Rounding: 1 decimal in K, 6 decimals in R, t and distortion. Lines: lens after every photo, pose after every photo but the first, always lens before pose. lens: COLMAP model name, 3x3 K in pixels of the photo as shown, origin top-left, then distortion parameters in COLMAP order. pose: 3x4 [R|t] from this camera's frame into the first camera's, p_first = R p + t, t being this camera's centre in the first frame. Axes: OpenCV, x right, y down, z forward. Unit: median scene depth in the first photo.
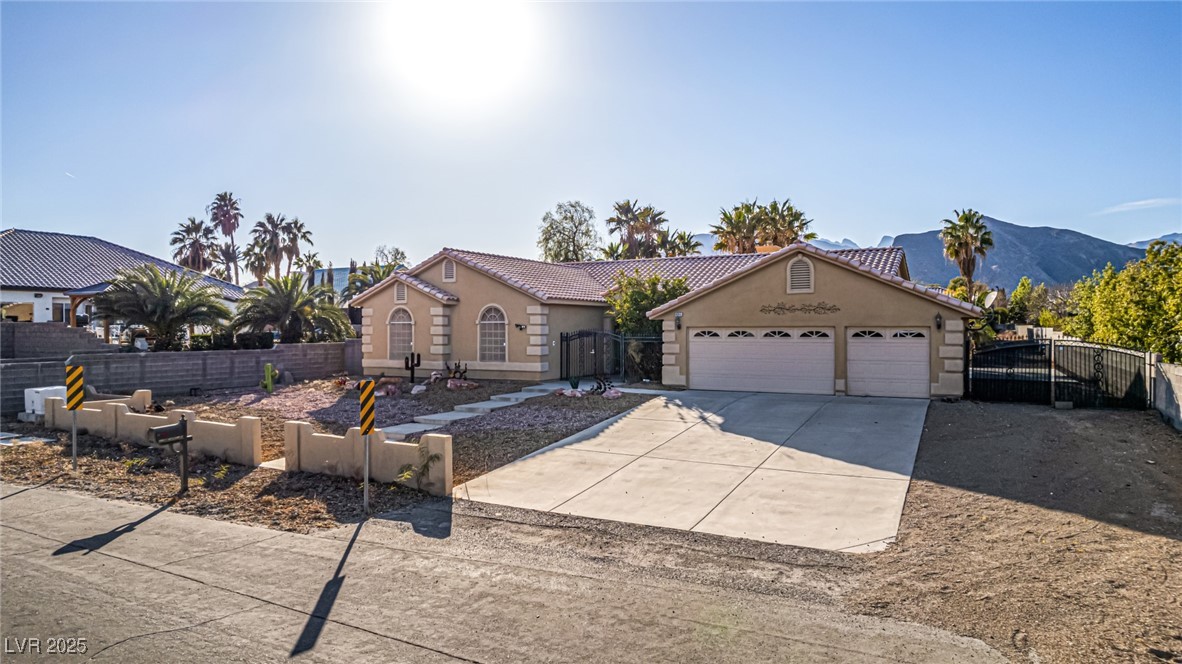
lens RADIAL K [[755.9, 0, 590.1], [0, 755.9, 331.6], [0, 0, 1]] dist [-0.078260, 0.068388]
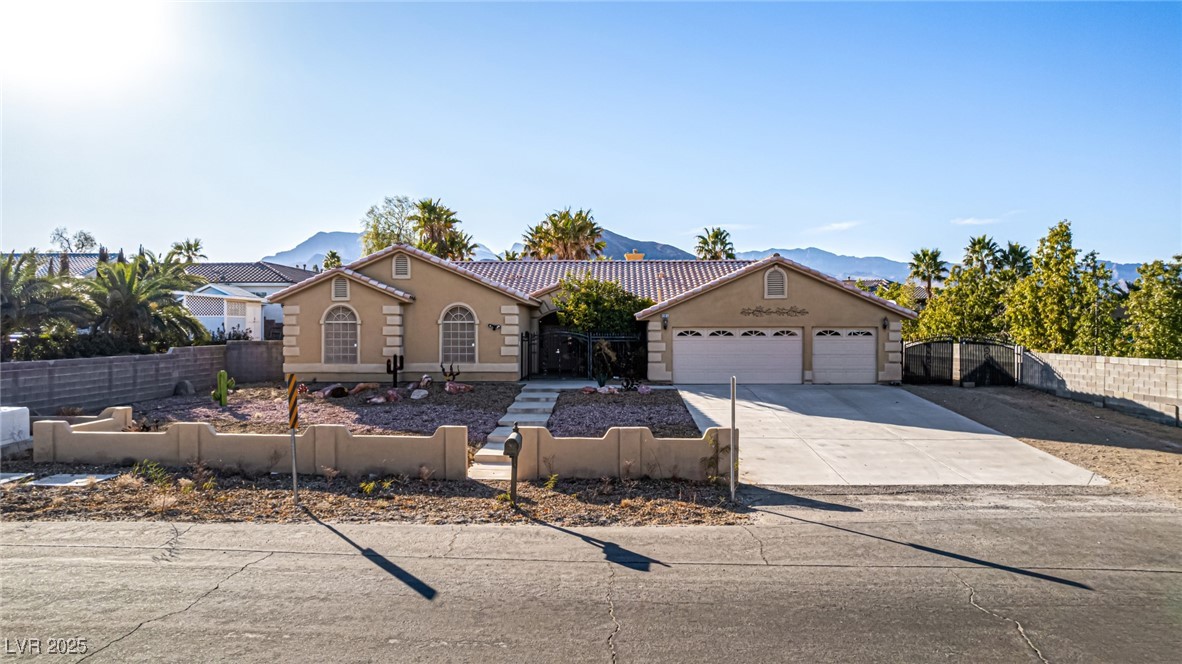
lens RADIAL K [[755.9, 0, 591.3], [0, 755.9, 331.3], [0, 0, 1]] dist [-0.078260, 0.068388]
pose [[0.888998, -0.000858, 0.457909, -0.451353], [0.002069, 0.999996, -0.002143, 0.001832], [-0.457905, 0.002852, 0.888996, 0.074441]]
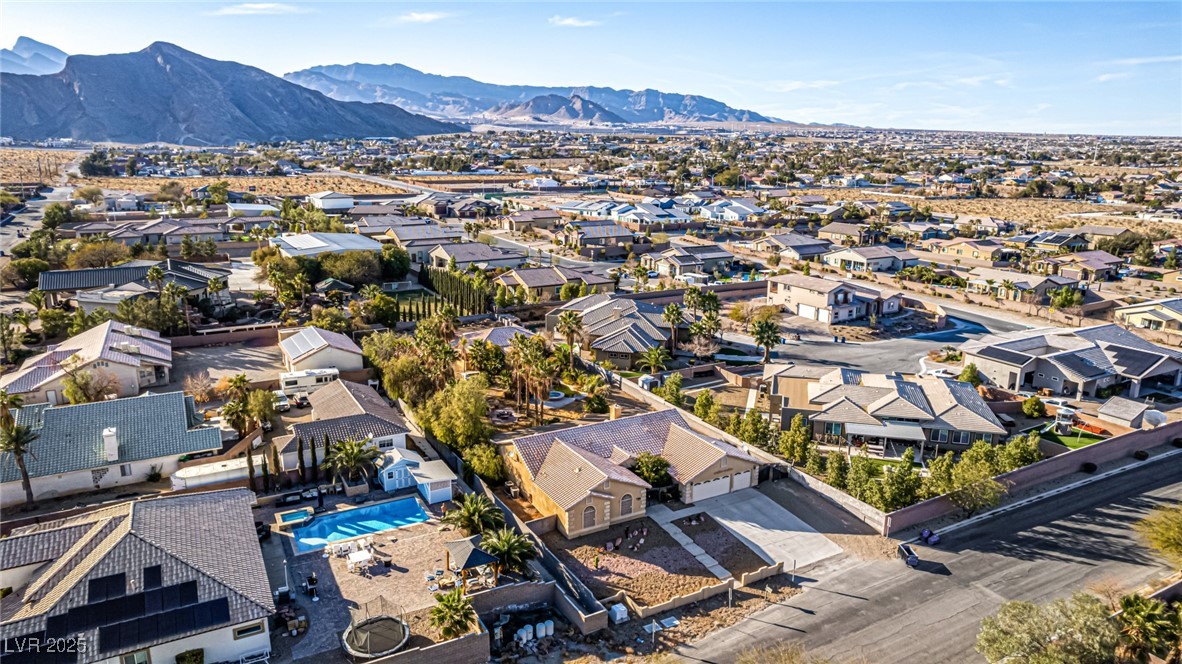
lens RADIAL K [[755.9, 0, 591.2], [0, 755.9, 326.7], [0, 0, 1]] dist [-0.078260, 0.068388]
pose [[0.536438, -0.191829, 0.821849, -2.257612], [-0.000846, 0.973702, 0.227826, -1.206062], [-0.843939, -0.122910, 0.522168, -0.119442]]
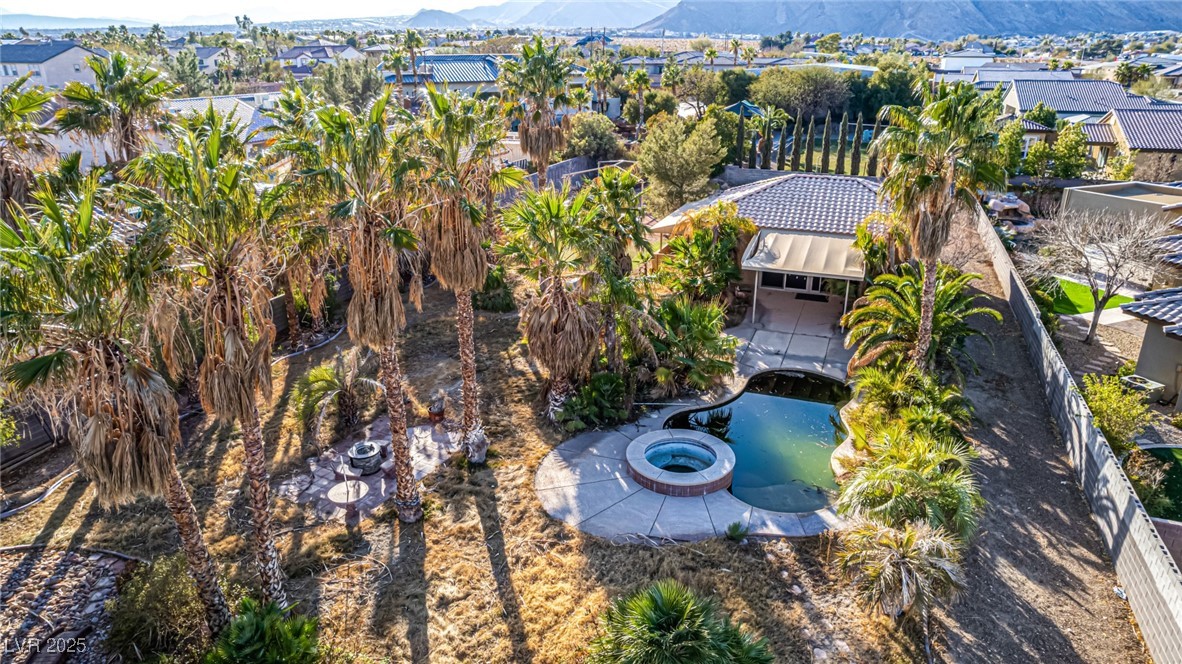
lens RADIAL K [[755.9, 0, 590.3], [0, 755.9, 331.0], [0, 0, 1]] dist [-0.078260, 0.068388]
pose [[0.993807, -0.037448, 0.104619, 0.602661], [-0.000396, 0.940303, 0.340338, -0.368751], [-0.111118, -0.338272, 0.934465, 1.346316]]
